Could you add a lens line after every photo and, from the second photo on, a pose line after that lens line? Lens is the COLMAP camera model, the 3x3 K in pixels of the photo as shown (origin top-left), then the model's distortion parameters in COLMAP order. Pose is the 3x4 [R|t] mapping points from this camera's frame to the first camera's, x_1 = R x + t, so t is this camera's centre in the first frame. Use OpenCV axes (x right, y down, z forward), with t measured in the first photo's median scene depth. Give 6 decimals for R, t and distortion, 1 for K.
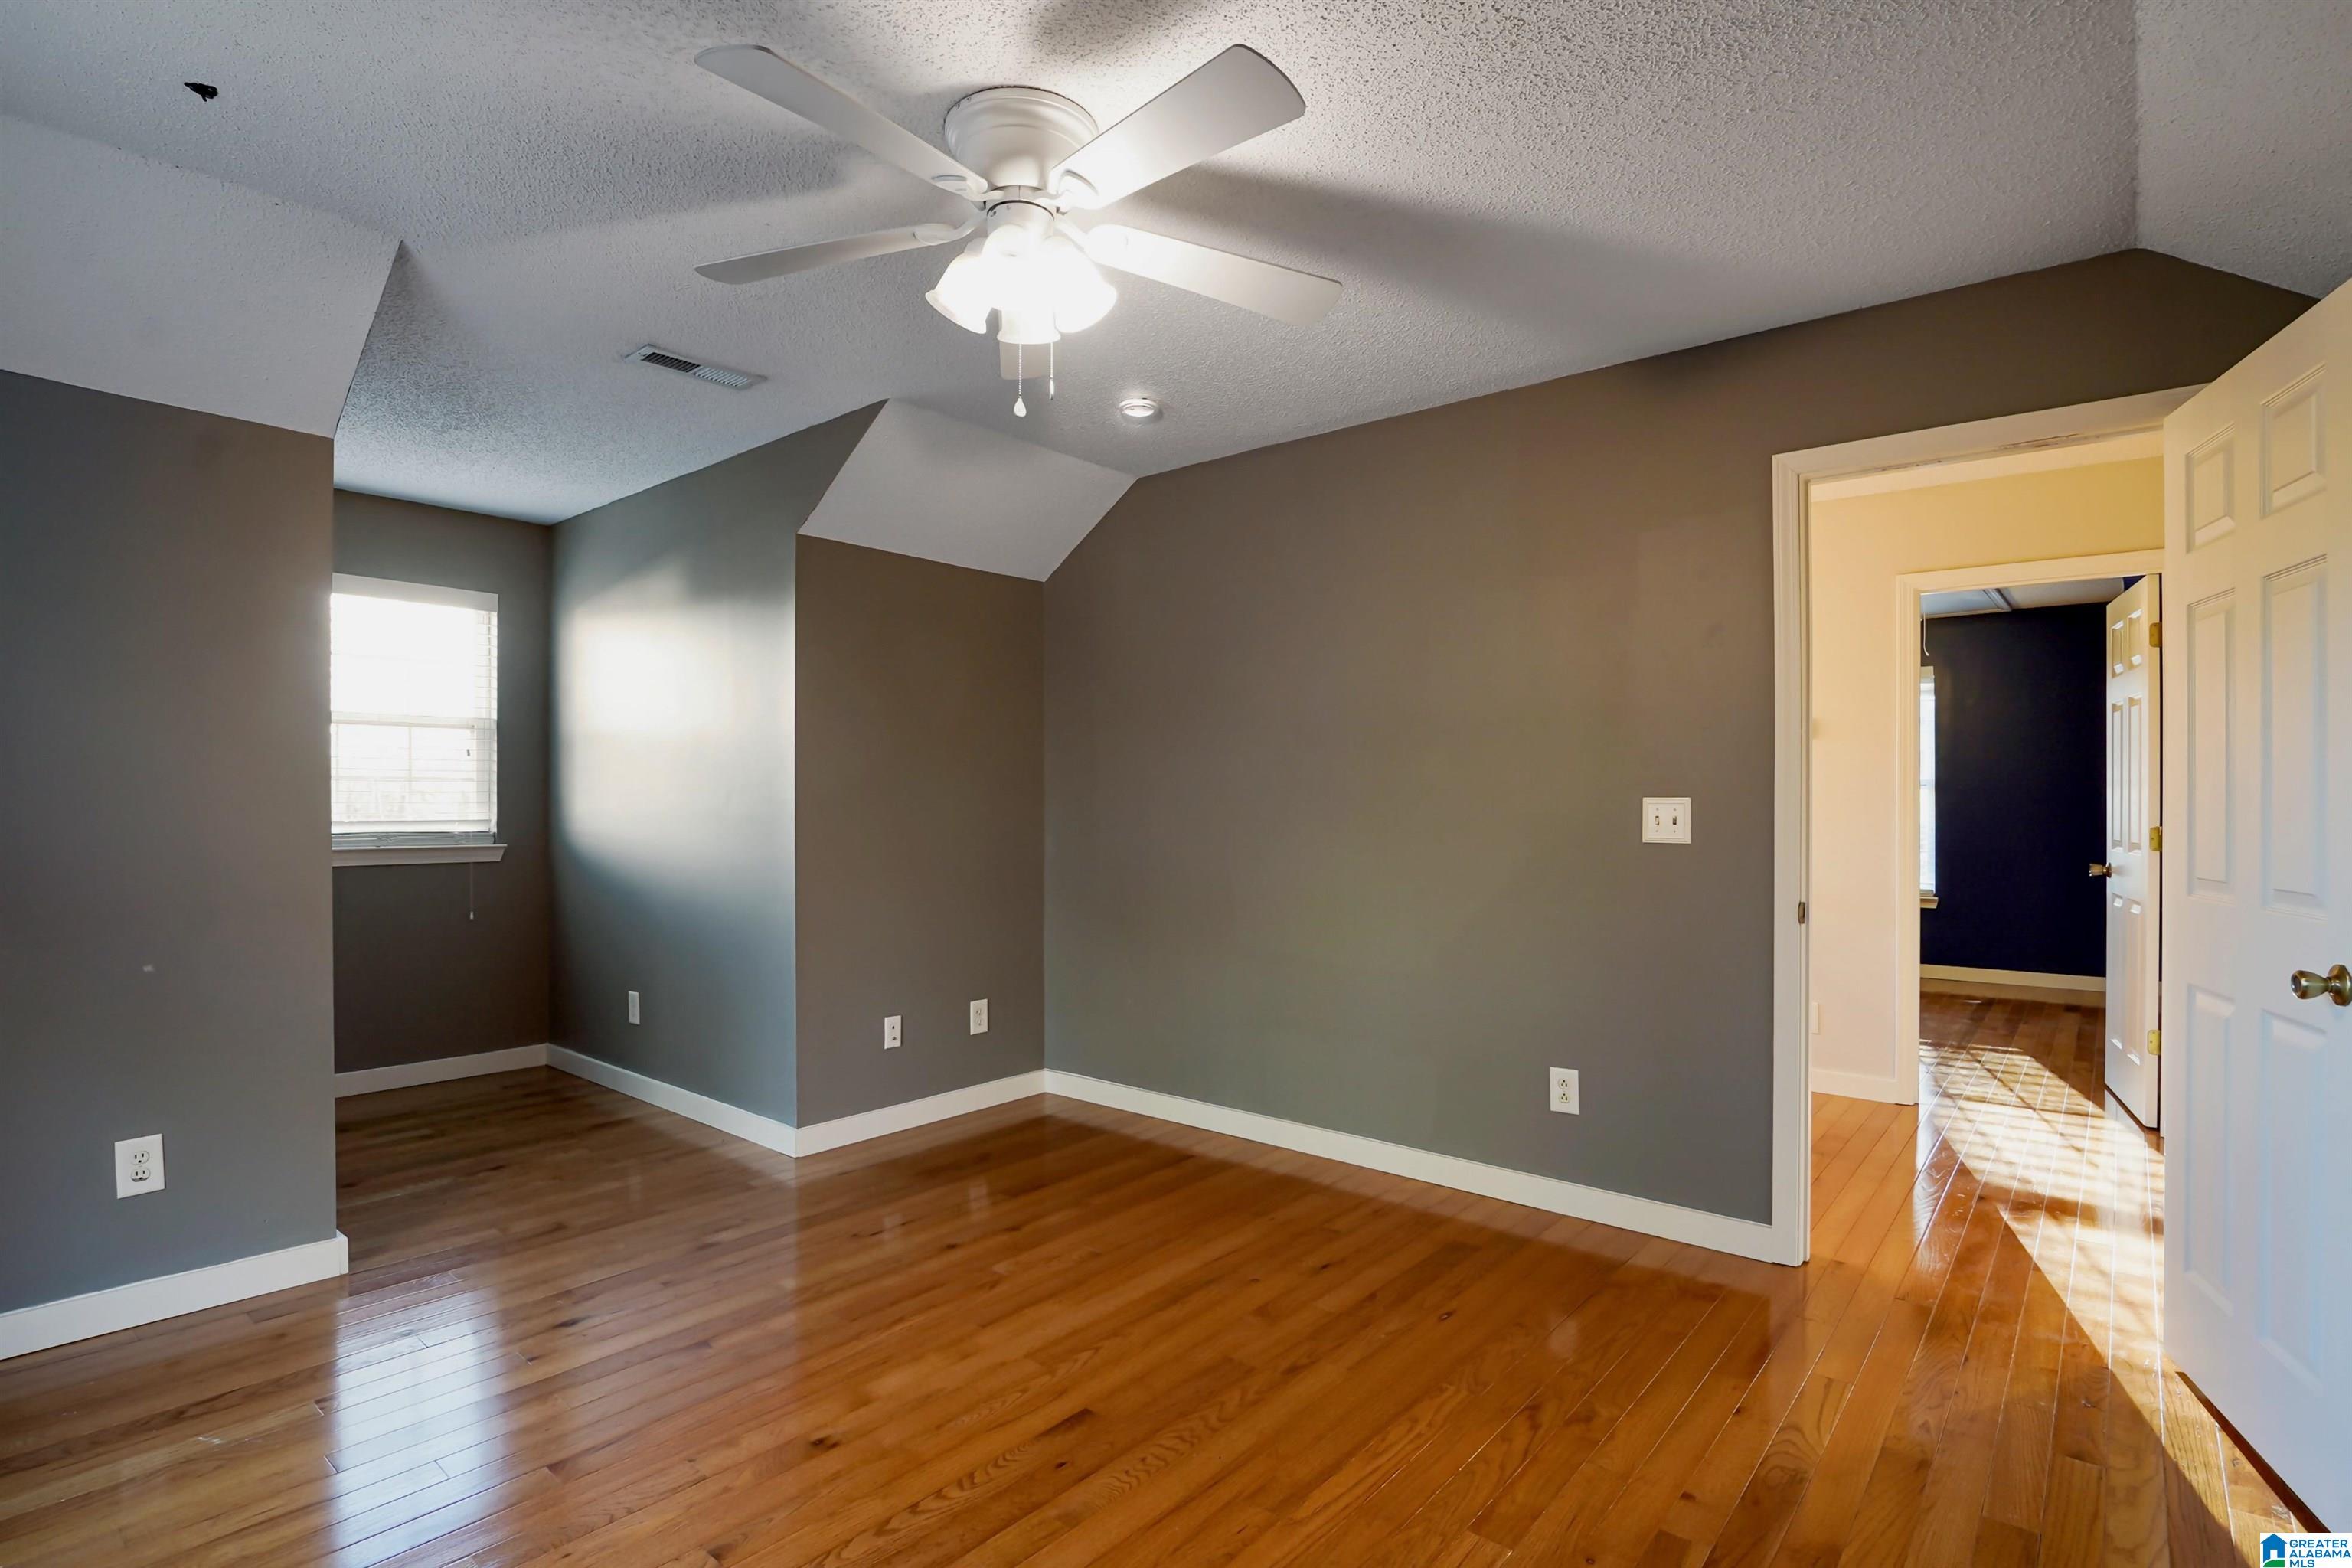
lens RADIAL K [[1157.2, 0, 1167.8], [0, 1157.2, 790.9], [0, 0, 1]] dist [-0.021789, -0.002077]
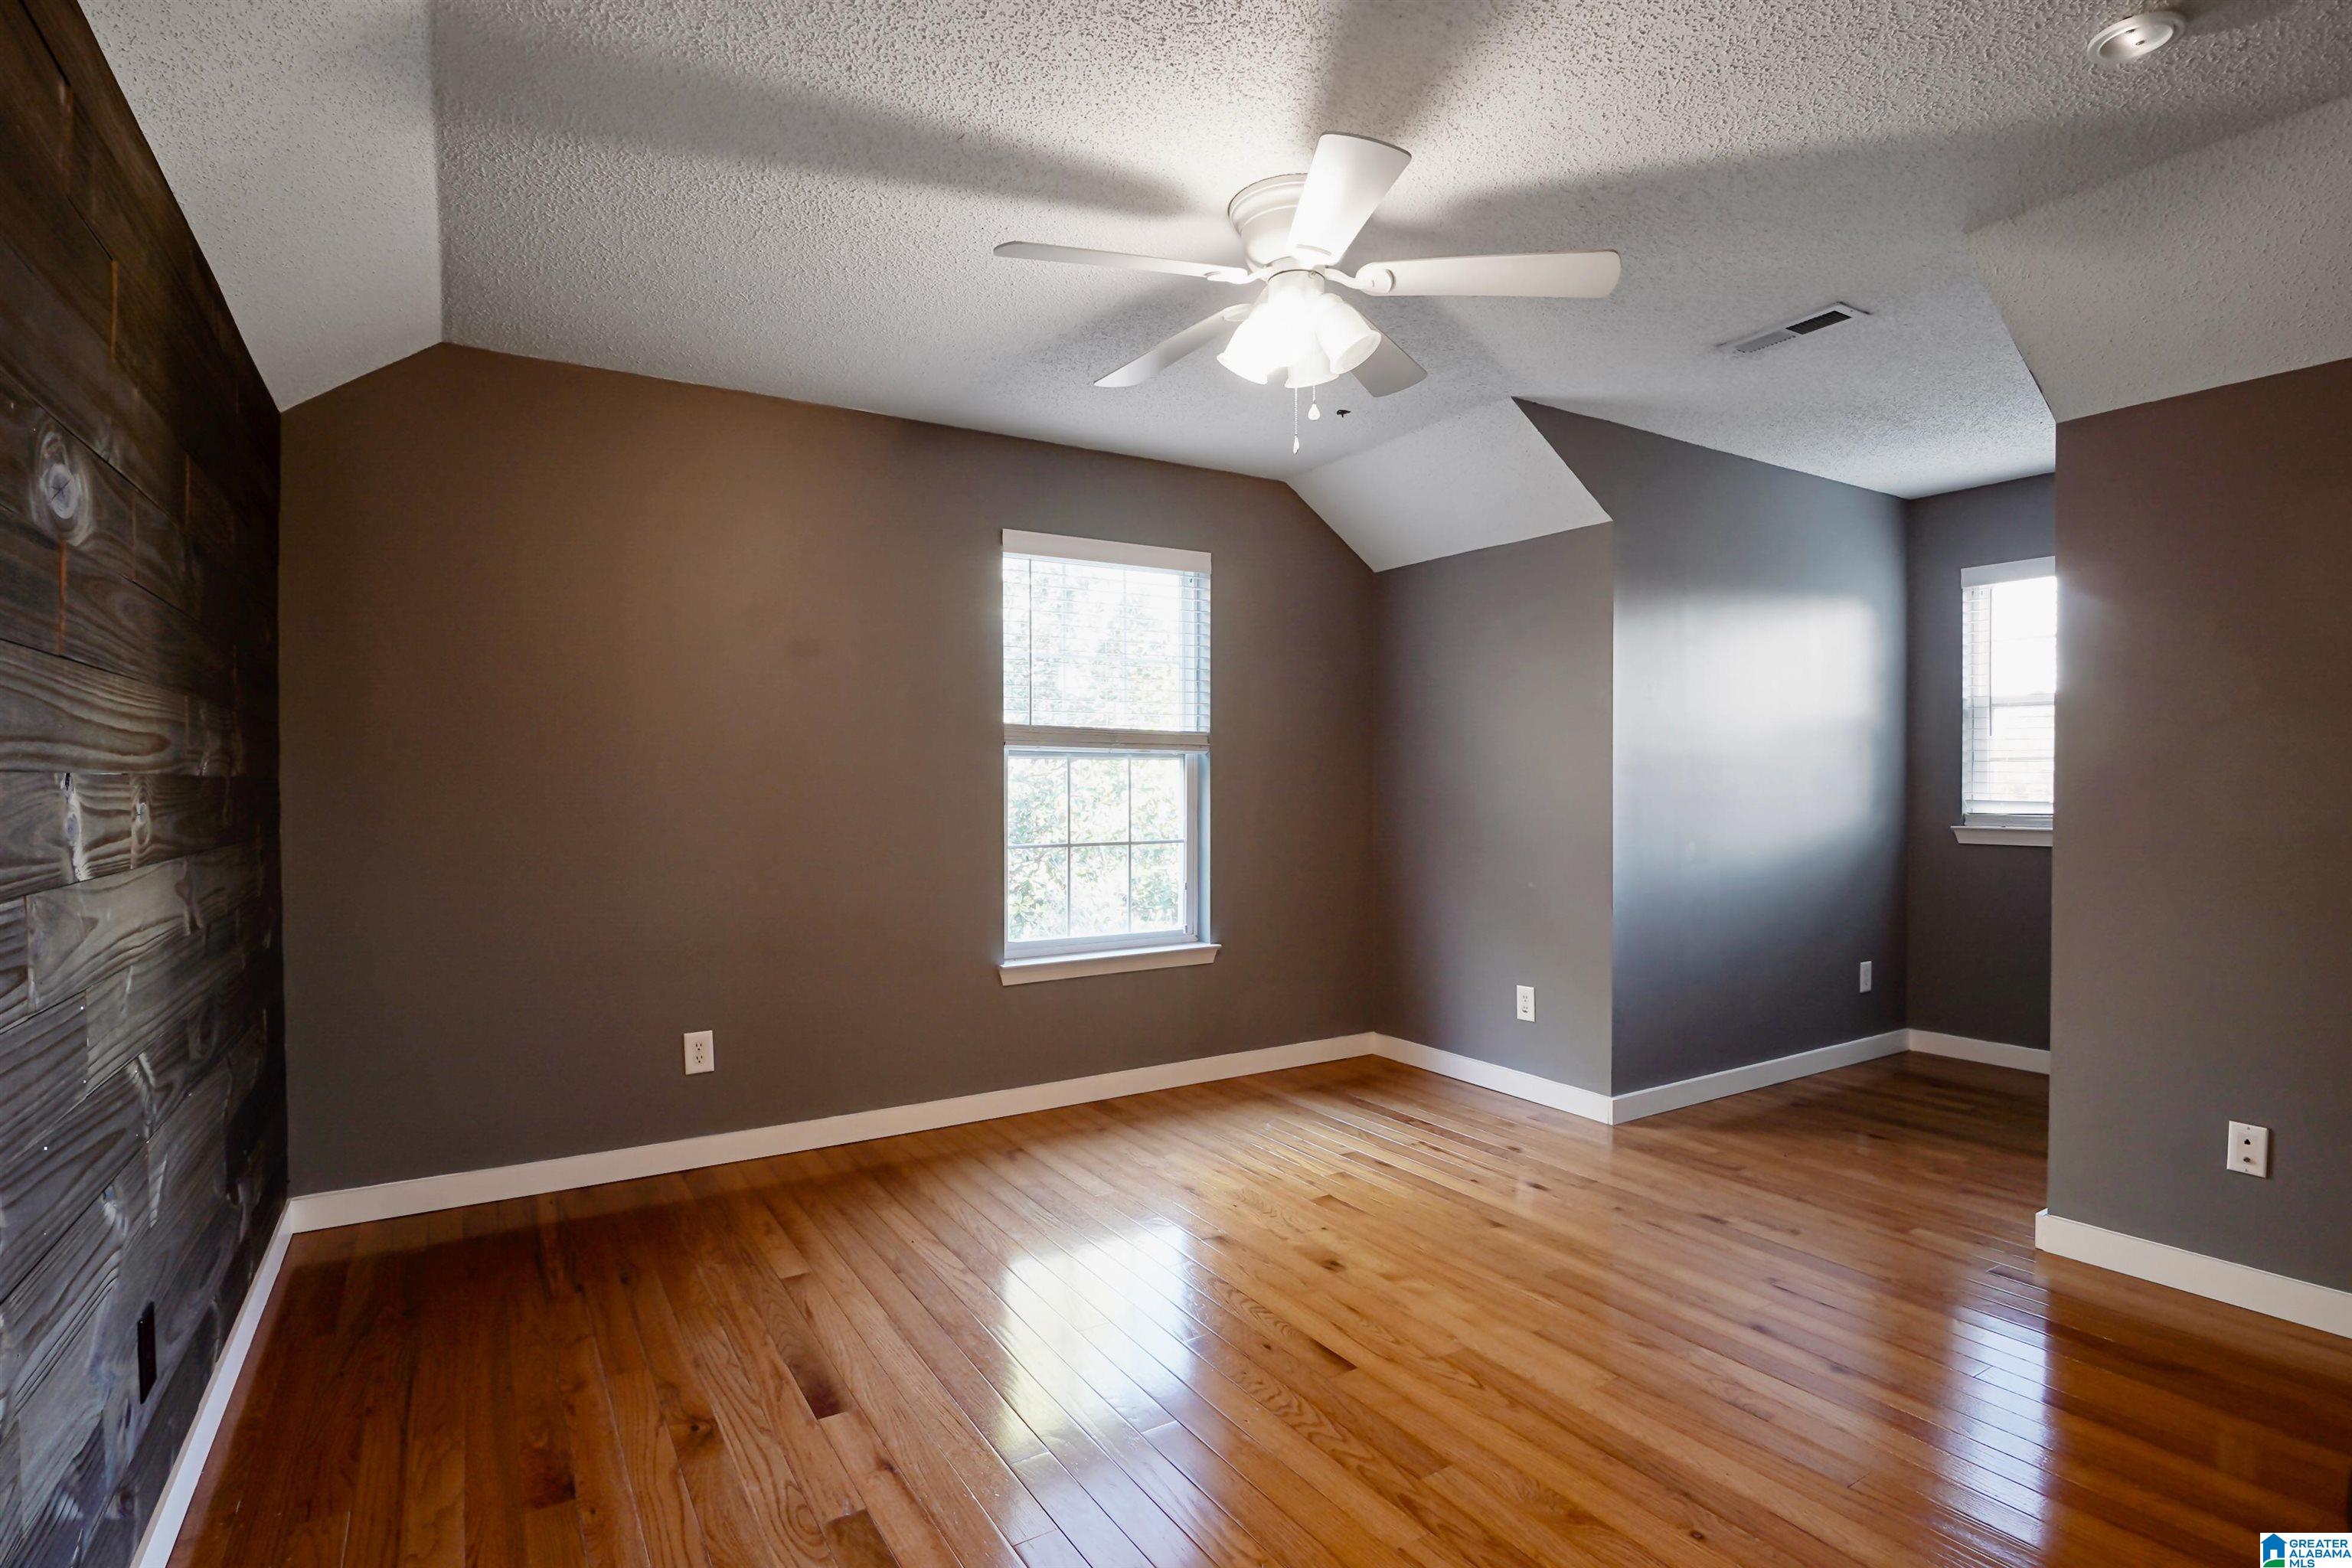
lens RADIAL K [[1157.2, 0, 1167.8], [0, 1157.2, 790.9], [0, 0, 1]] dist [-0.021789, -0.002077]
pose [[-0.320226, 0.005013, -0.947328, 0.832774], [0.012206, 0.999925, 0.001166, 0.011261], [0.947262, -0.011190, -0.320263, 1.016221]]
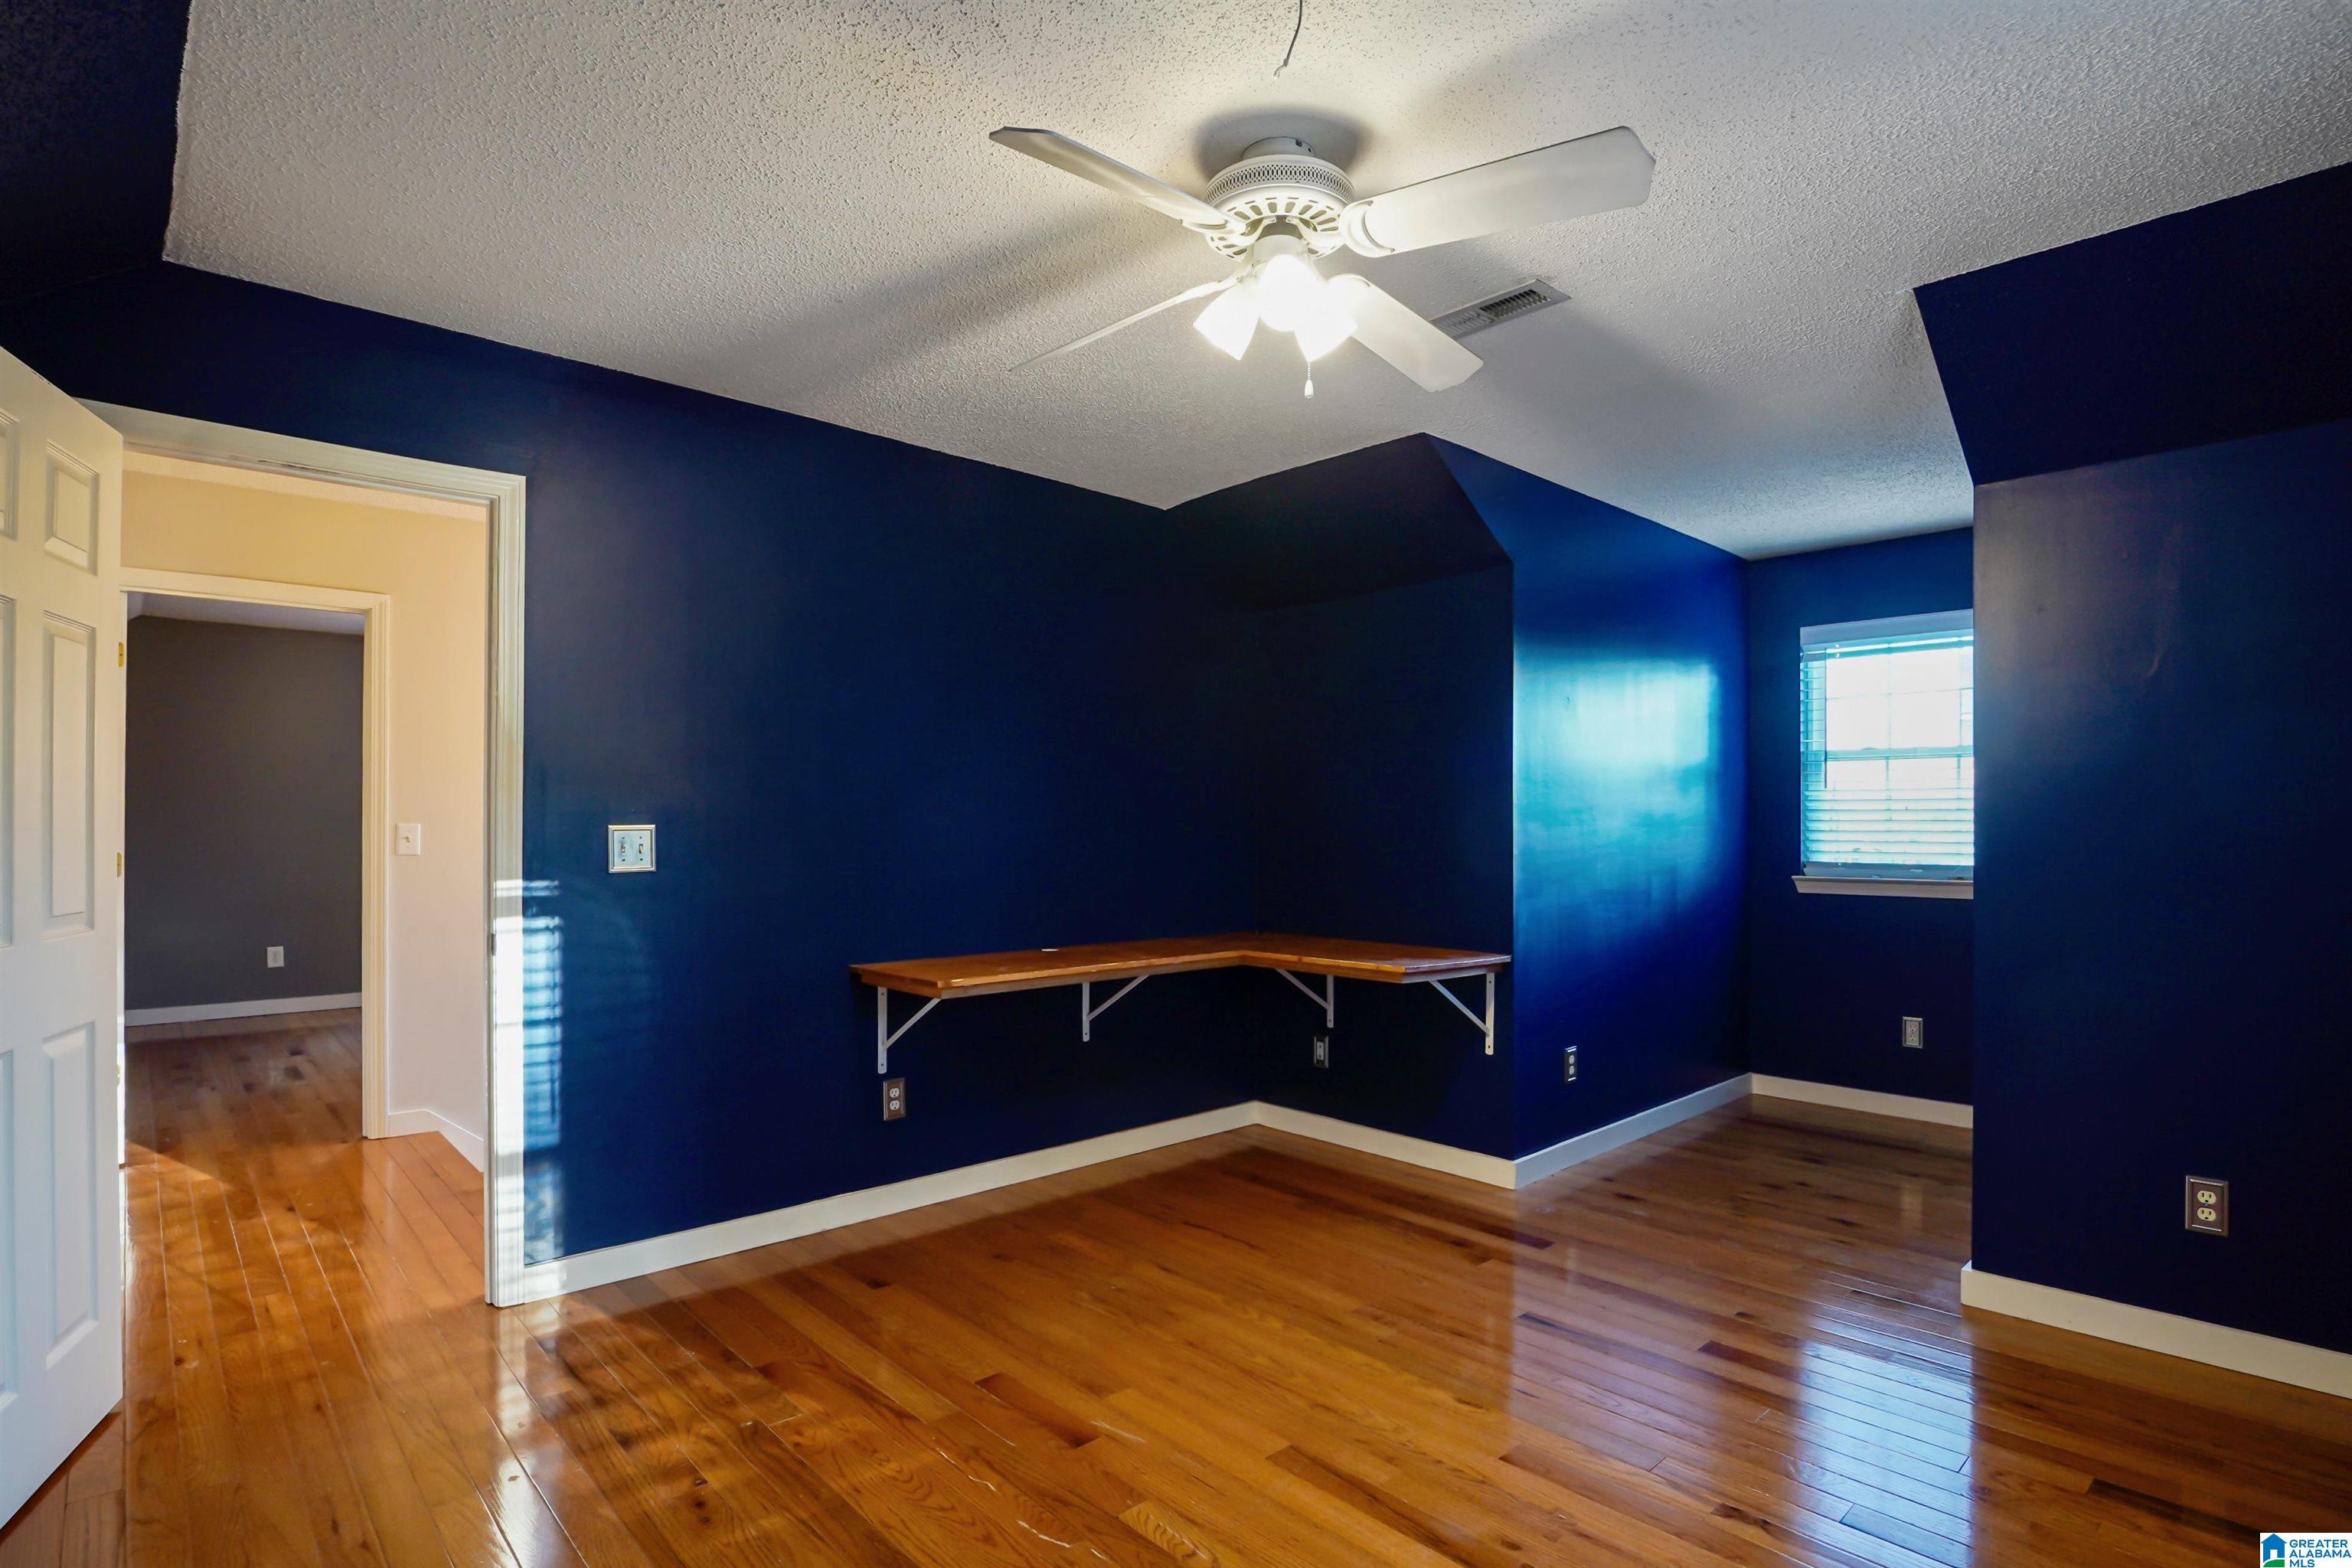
lens RADIAL K [[1144.1, 0, 1164.5], [0, 1144.1, 795.4], [0, 0, 1]] dist [-0.027072, -0.000728]
pose [[-0.134789, -0.032459, -0.990343, 0.692896], [0.006257, 0.999416, -0.033607, 0.008742], [0.990855, -0.010726, -0.134507, 0.827840]]
